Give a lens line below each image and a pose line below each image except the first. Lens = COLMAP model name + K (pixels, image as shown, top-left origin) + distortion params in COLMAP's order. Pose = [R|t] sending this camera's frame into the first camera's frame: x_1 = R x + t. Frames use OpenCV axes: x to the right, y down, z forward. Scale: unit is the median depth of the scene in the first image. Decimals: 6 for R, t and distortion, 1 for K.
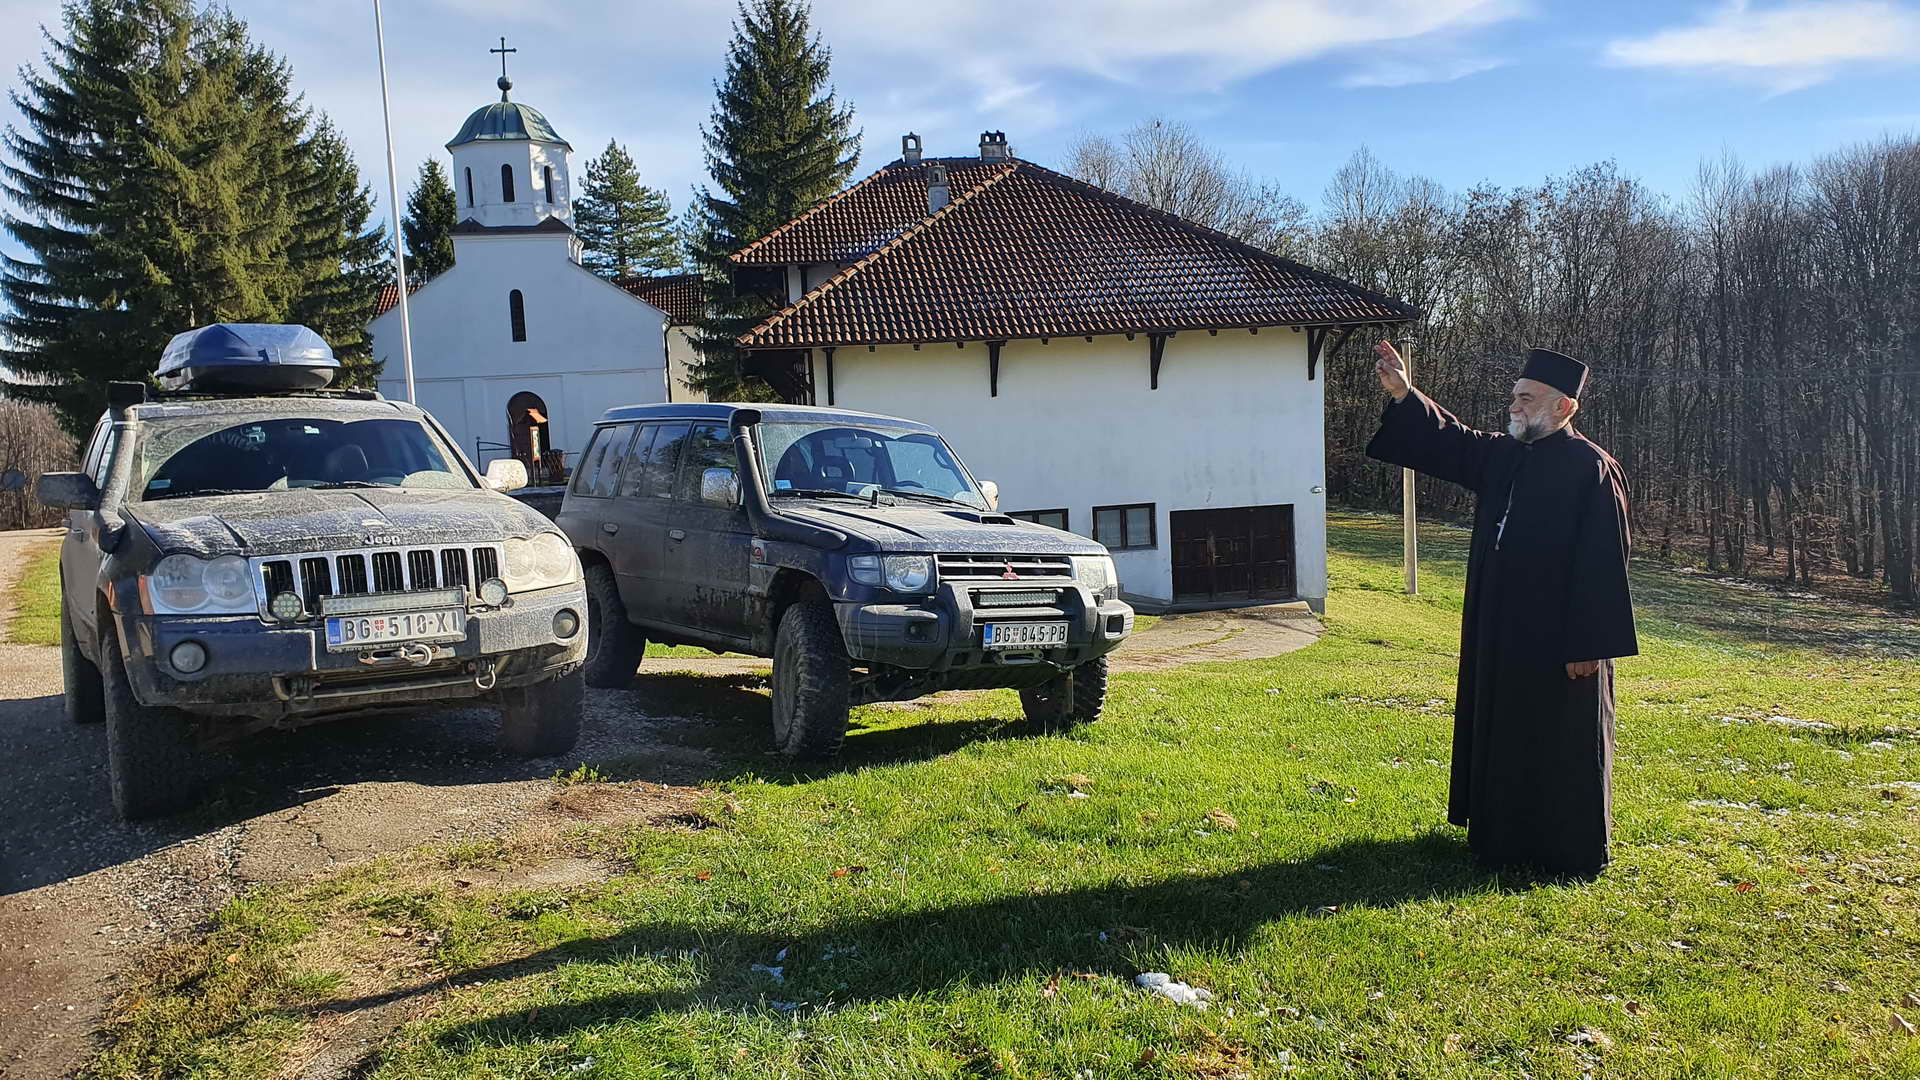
lens RADIAL K [[1473.6, 0, 954.8], [0, 1473.6, 570.0], [0, 0, 1]] dist [0.085045, -0.111848]
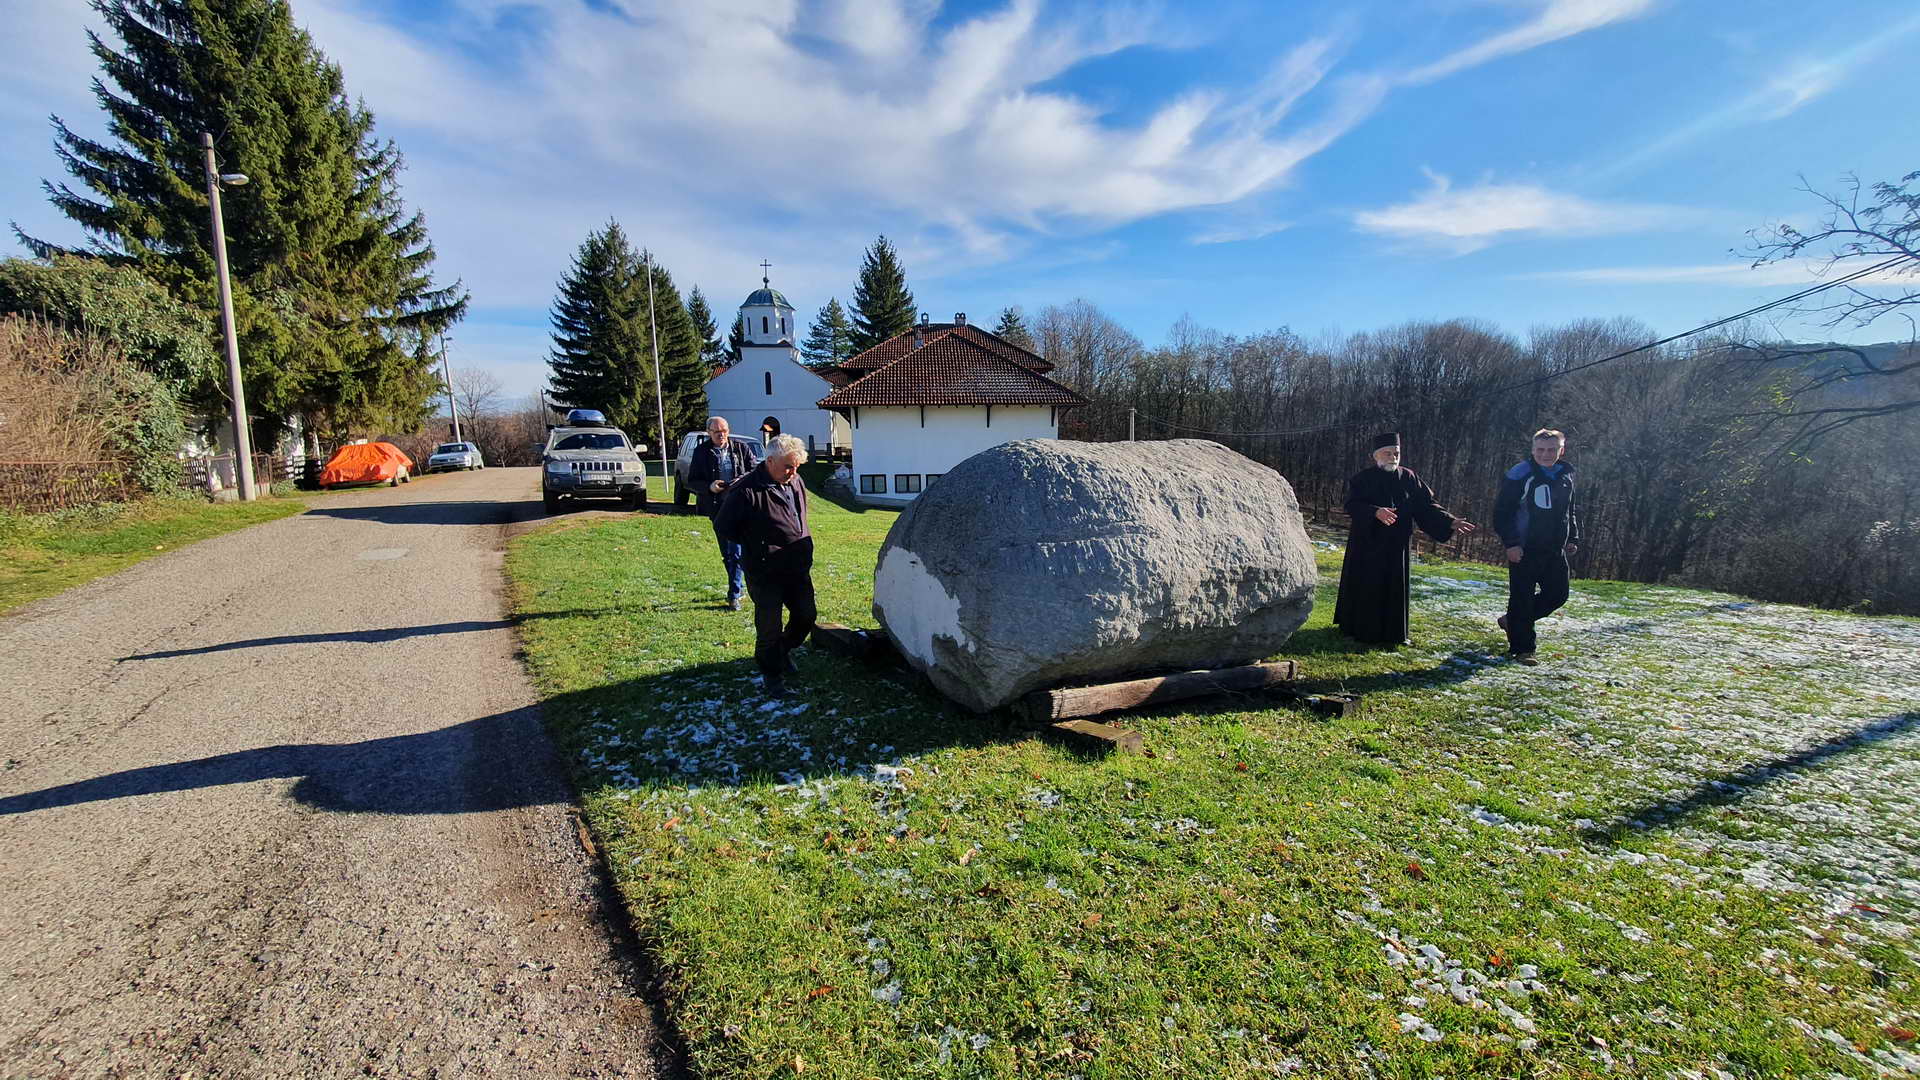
lens RADIAL K [[760.2, 0, 983.7], [0, 760.2, 551.2], [0, 0, 1]] dist [0.000510, -0.000074]
pose [[0.997221, 0.048831, -0.056272, 0.212616], [-0.045856, 0.997541, 0.053003, 0.018054], [0.058722, -0.050276, 0.997008, -0.293287]]
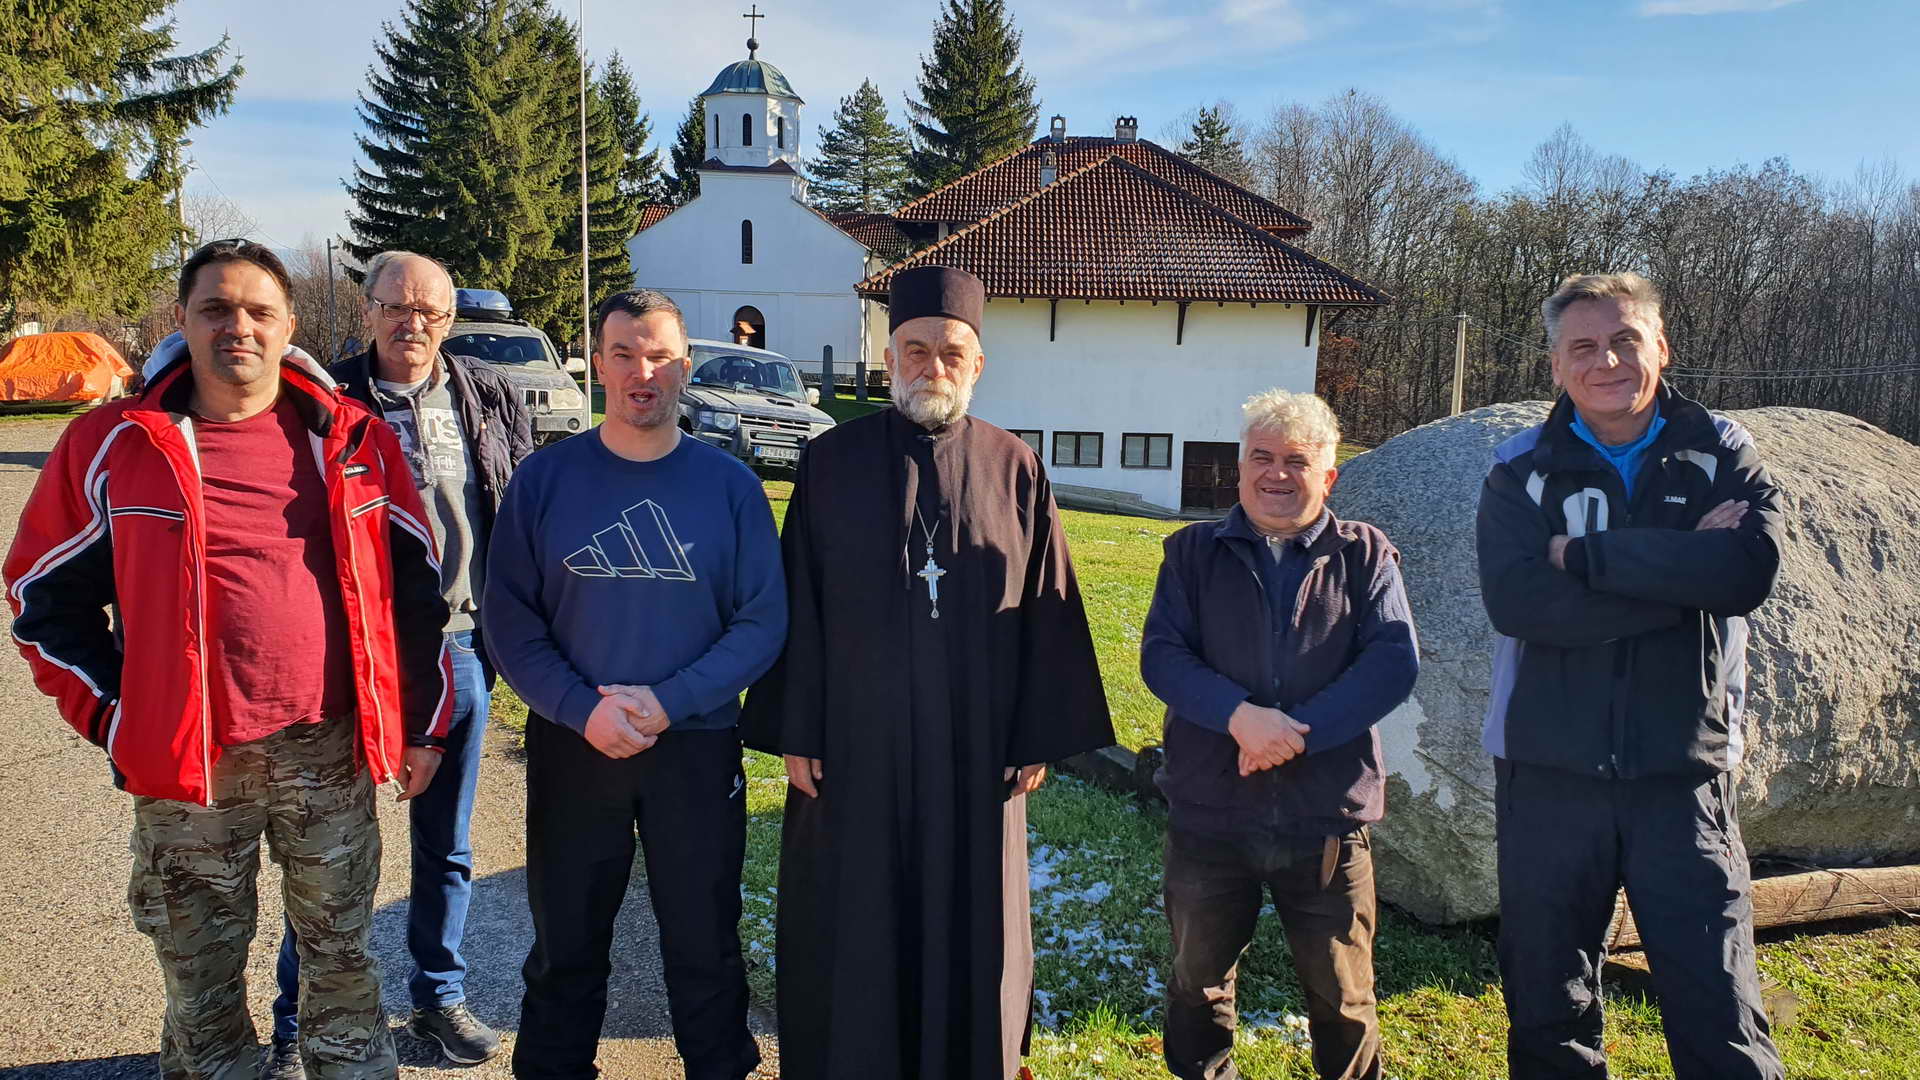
lens RADIAL K [[1483.6, 0, 991.2], [0, 1483.6, 547.2], [0, 0, 1]] dist [0.106196, -0.220479]
pose [[0.984978, 0.096157, -0.143428, 0.176920], [-0.091509, 0.995053, 0.038669, 0.017360], [0.146436, -0.024964, 0.988905, -0.304780]]
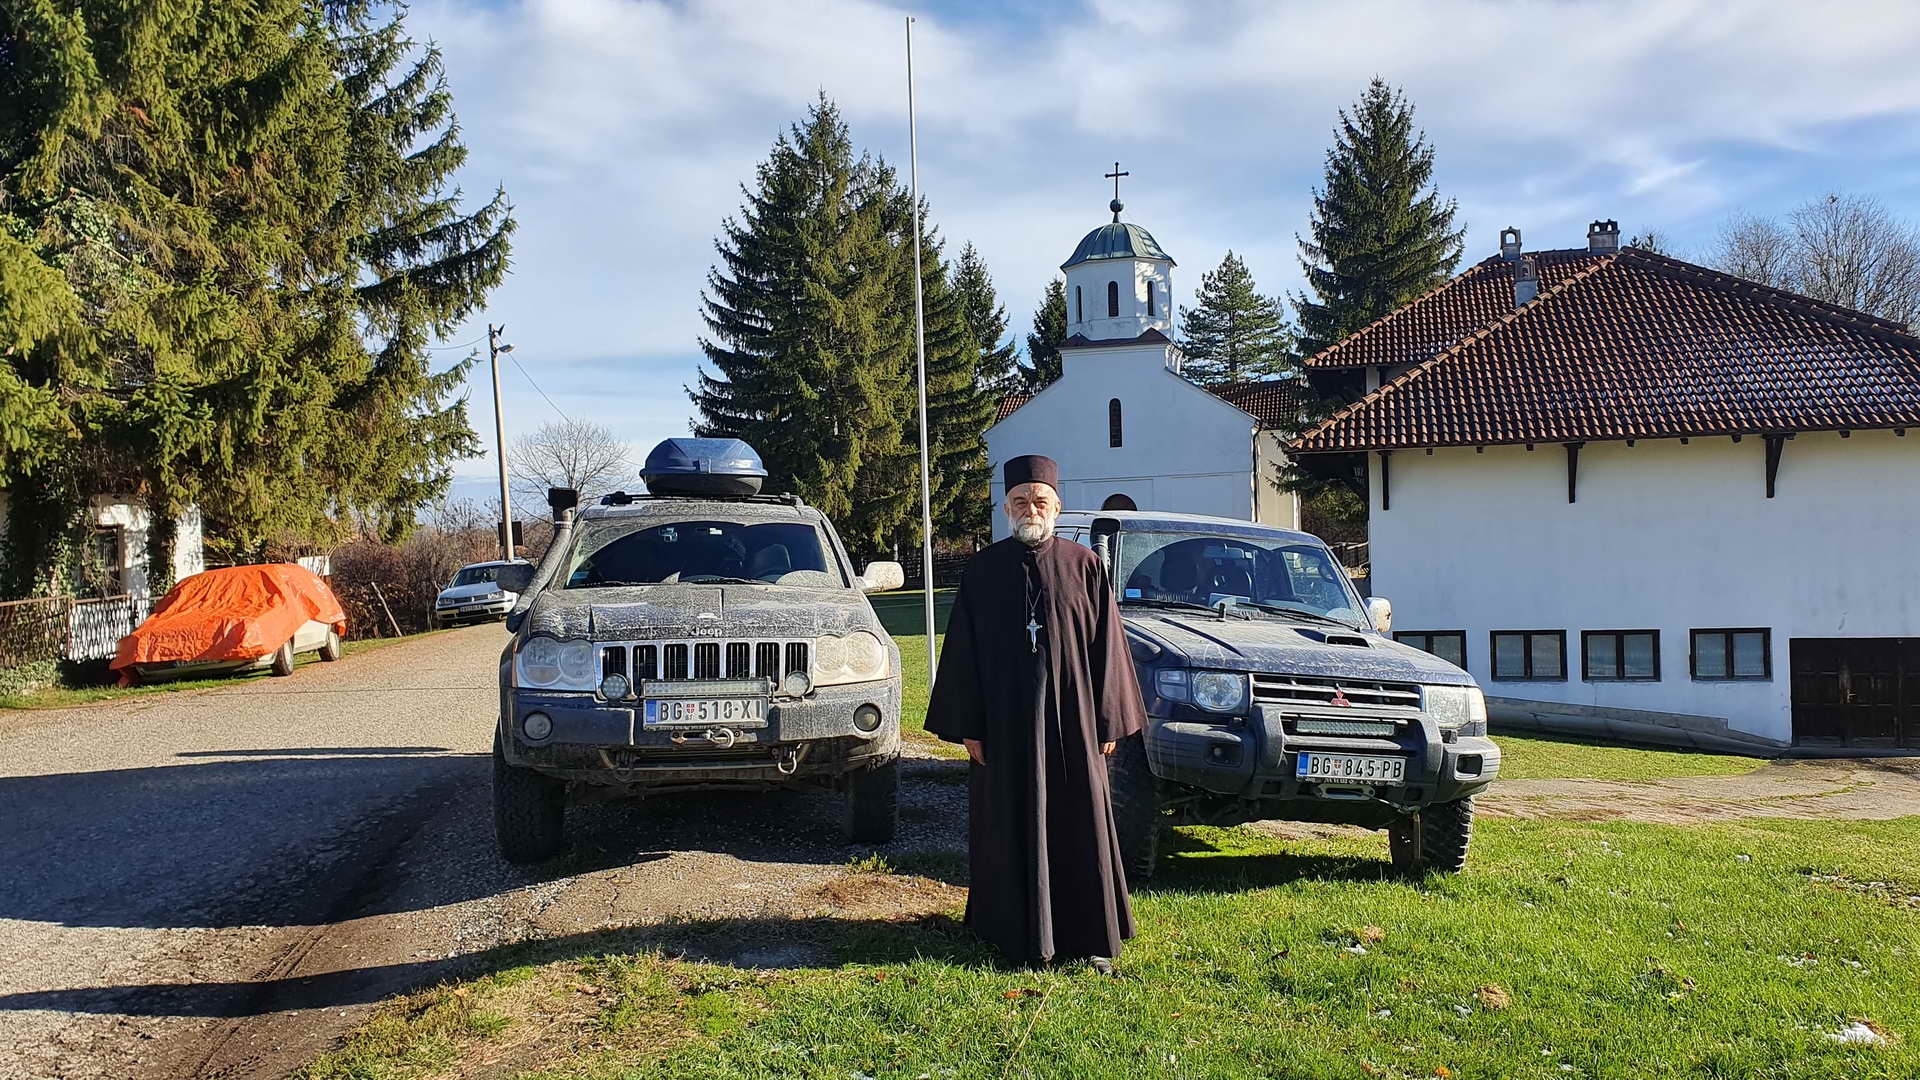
lens RADIAL K [[1483.6, 0, 991.2], [0, 1483.6, 547.2], [0, 0, 1]] dist [0.106196, -0.220479]
pose [[0.924934, 0.024307, -0.379349, 0.046678], [-0.055971, 0.995785, -0.072663, -0.002868], [0.375984, 0.088441, 0.922396, 0.010509]]
